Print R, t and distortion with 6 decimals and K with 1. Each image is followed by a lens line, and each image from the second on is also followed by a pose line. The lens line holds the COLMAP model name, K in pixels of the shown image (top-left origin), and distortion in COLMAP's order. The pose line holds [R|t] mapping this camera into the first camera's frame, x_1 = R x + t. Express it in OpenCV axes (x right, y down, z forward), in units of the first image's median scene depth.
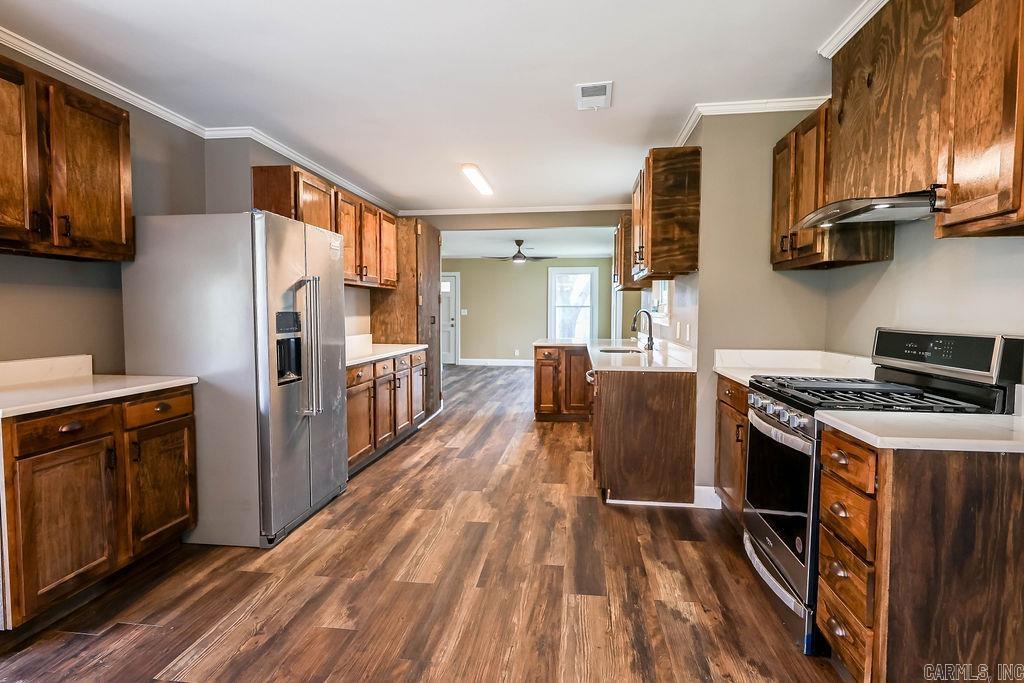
lens RADIAL K [[524.5, 0, 508.2], [0, 524.5, 339.5], [0, 0, 1]] dist [-0.000944, -0.001835]
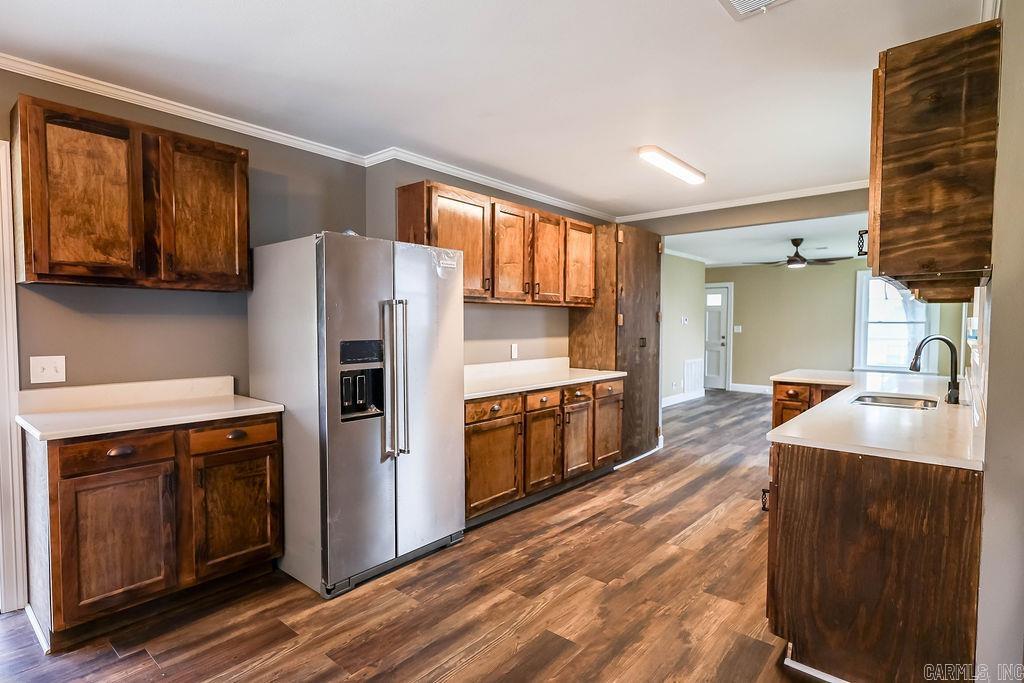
lens RADIAL K [[521.9, 0, 510.5], [0, 521.9, 345.9], [0, 0, 1]] dist [0.001127, -0.001071]
pose [[0.839568, 0.023911, -0.542728, 0.248708], [-0.030360, 0.999535, -0.002928, -0.042317], [0.542405, 0.018936, 0.839904, 0.334515]]
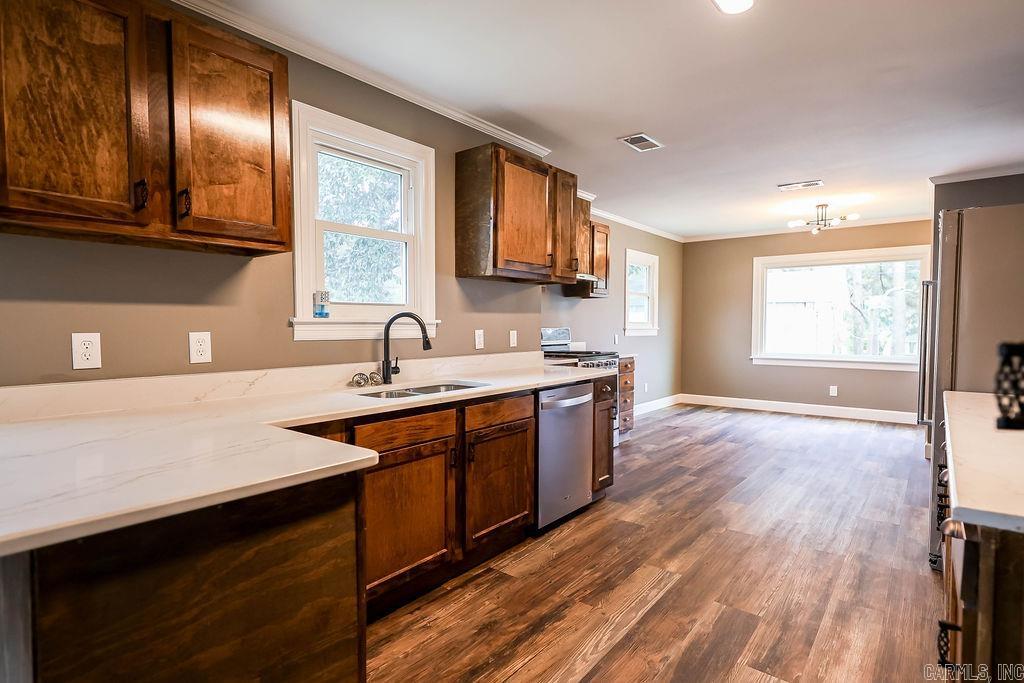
lens RADIAL K [[536.1, 0, 500.3], [0, 536.1, 346.1], [0, 0, 1]] dist [0.001981, -0.000151]
pose [[-0.851802, -0.024518, 0.523290, -0.205190], [0.025689, 0.995747, 0.088471, -0.102086], [-0.523234, 0.088802, -0.847550, 2.099725]]
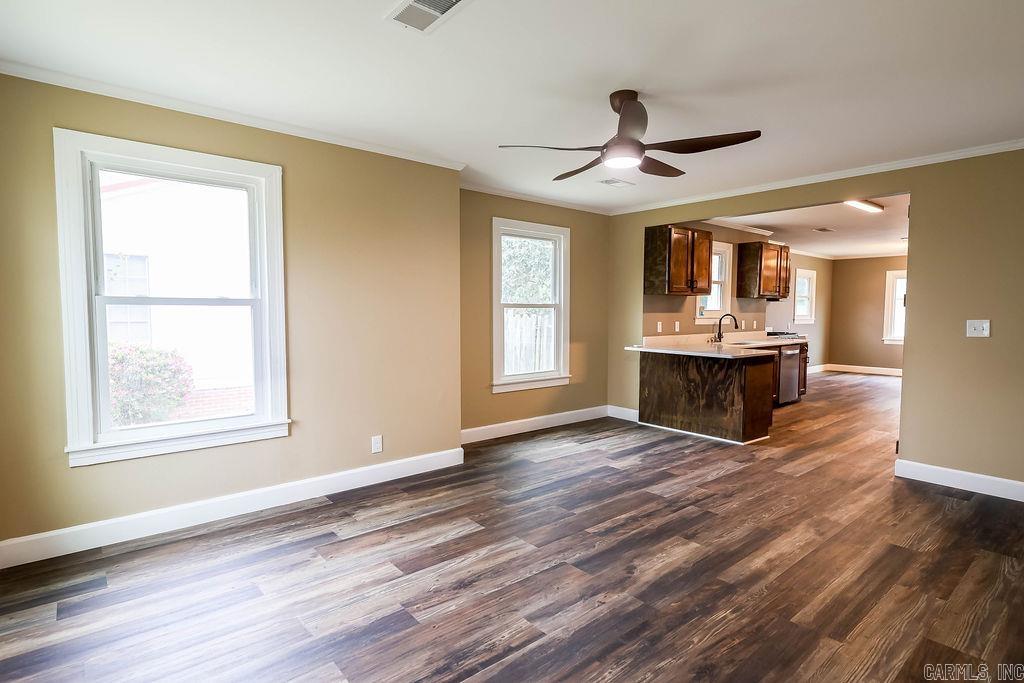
lens RADIAL K [[521.9, 0, 510.5], [0, 521.9, 345.9], [0, 0, 1]] dist [0.001127, -0.001071]
pose [[-0.738862, -0.050372, 0.671971, -0.401180], [0.031029, 0.993601, 0.108600, -0.211734], [-0.673142, 0.101091, -0.732571, 3.601359]]
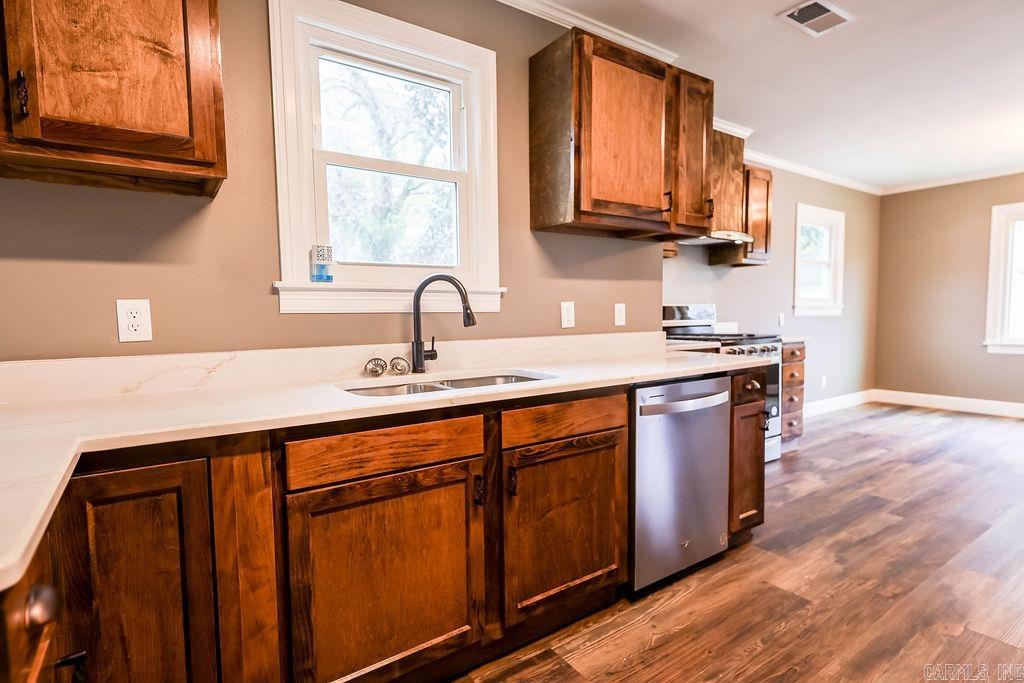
lens RADIAL K [[521.9, 0, 510.5], [0, 521.9, 345.9], [0, 0, 1]] dist [0.001127, -0.001071]
pose [[-0.673334, -0.042750, 0.738102, -0.126394], [0.049836, 0.993432, 0.103002, -0.059868], [-0.737657, 0.106139, -0.666781, 1.797611]]
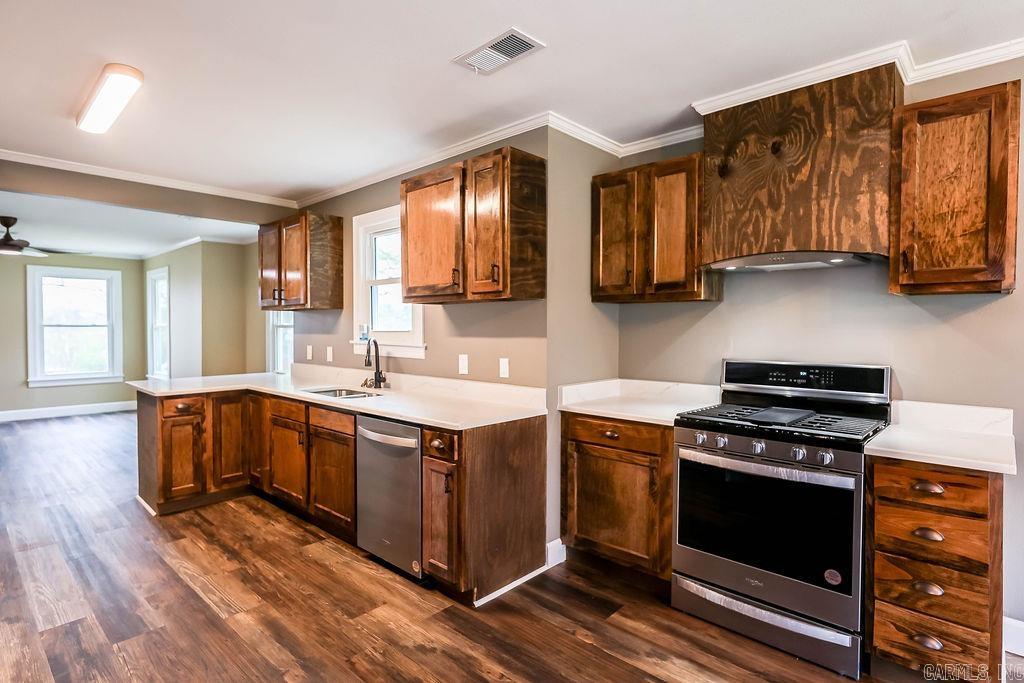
lens RADIAL K [[523.3, 0, 511.4], [0, 523.3, 338.1], [0, 0, 1]] dist [0.001787, -0.000830]
pose [[0.576732, -0.018167, 0.816731, -0.389785], [0.043762, 0.999004, -0.008681, -0.059866], [-0.815760, 0.040748, 0.576953, 0.539807]]
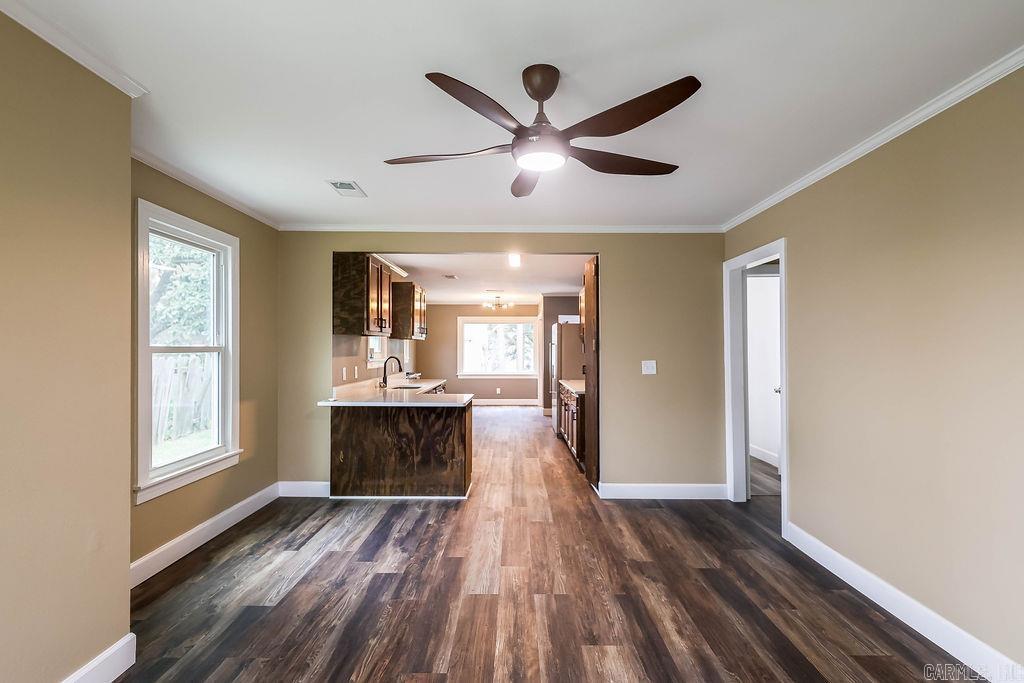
lens RADIAL K [[521.9, 0, 510.5], [0, 521.9, 345.9], [0, 0, 1]] dist [0.001127, -0.001071]
pose [[-0.991860, -0.001995, -0.127318, 0.183001], [-0.008082, 0.998848, 0.047305, -0.218558], [0.127077, 0.047949, -0.990733, 3.446315]]
